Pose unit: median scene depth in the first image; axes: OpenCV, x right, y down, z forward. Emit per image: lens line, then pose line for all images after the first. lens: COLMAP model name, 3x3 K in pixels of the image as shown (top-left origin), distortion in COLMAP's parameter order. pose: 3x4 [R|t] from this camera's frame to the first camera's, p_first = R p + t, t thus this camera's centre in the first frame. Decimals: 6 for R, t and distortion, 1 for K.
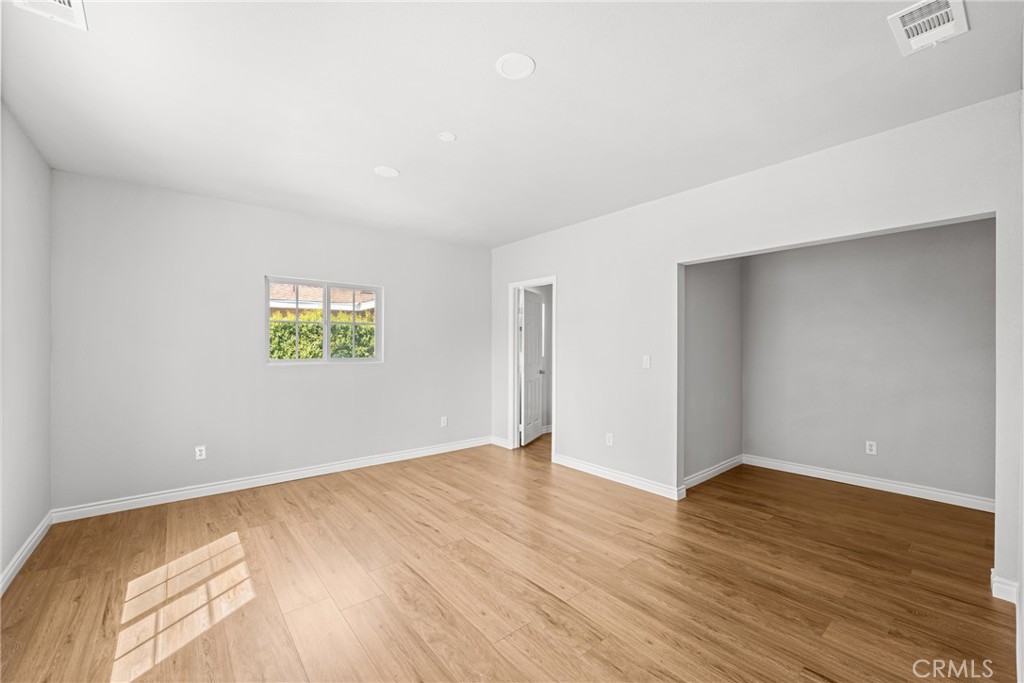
lens RADIAL K [[411.9, 0, 517.9], [0, 411.9, 342.6], [0, 0, 1]] dist [-0.000454, 0.000814]
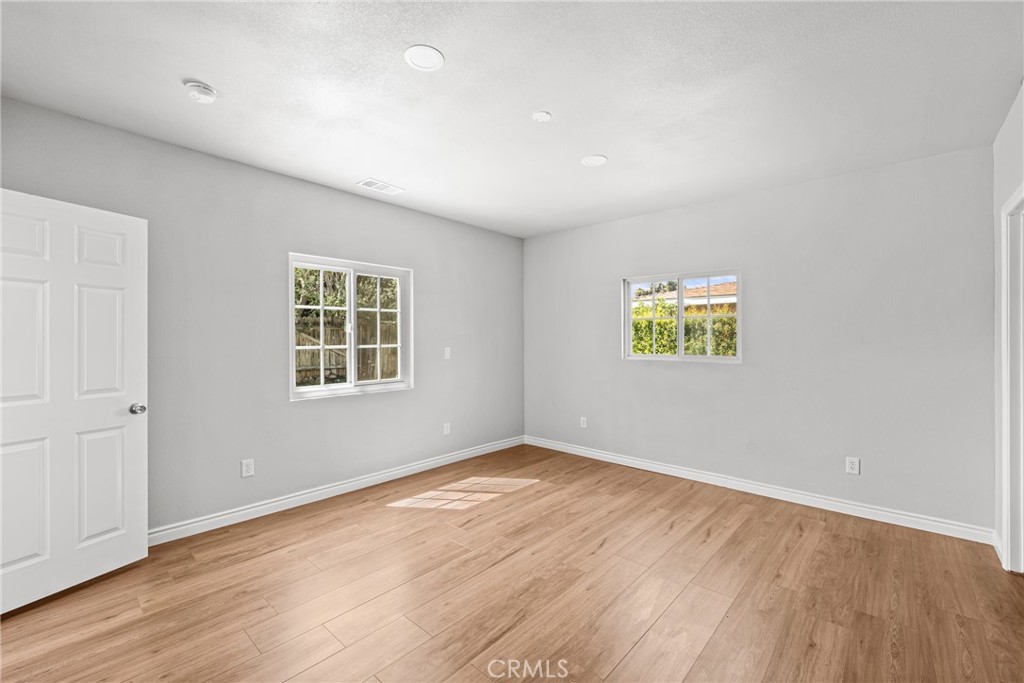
lens RADIAL K [[437.3, 0, 515.5], [0, 437.3, 335.5], [0, 0, 1]] dist [-0.003755, 0.000059]
pose [[0.145500, -0.010233, -0.989305, 0.659565], [0.001966, 0.999948, -0.010054, 0.002122], [0.989356, -0.000482, 0.145512, 0.655400]]
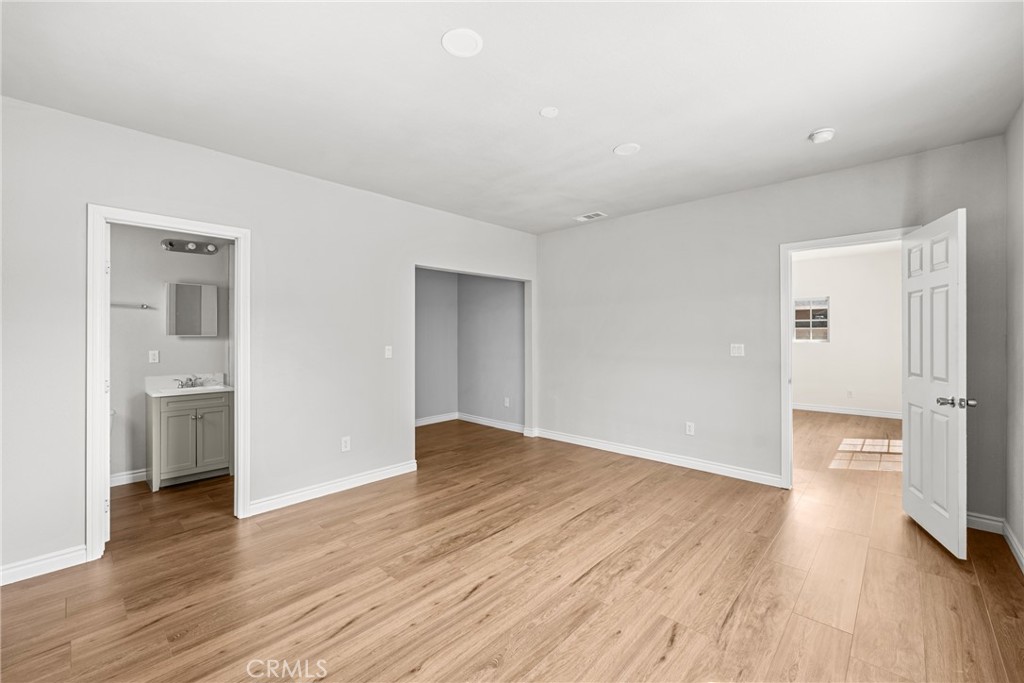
lens RADIAL K [[411.9, 0, 511.1], [0, 411.9, 342.7], [0, 0, 1]] dist [-0.000454, 0.000814]
pose [[-0.108153, -0.019348, 0.993946, -0.897521], [-0.002204, 0.999813, 0.019222, 0.002502], [-0.994132, -0.000112, -0.108176, 0.977850]]
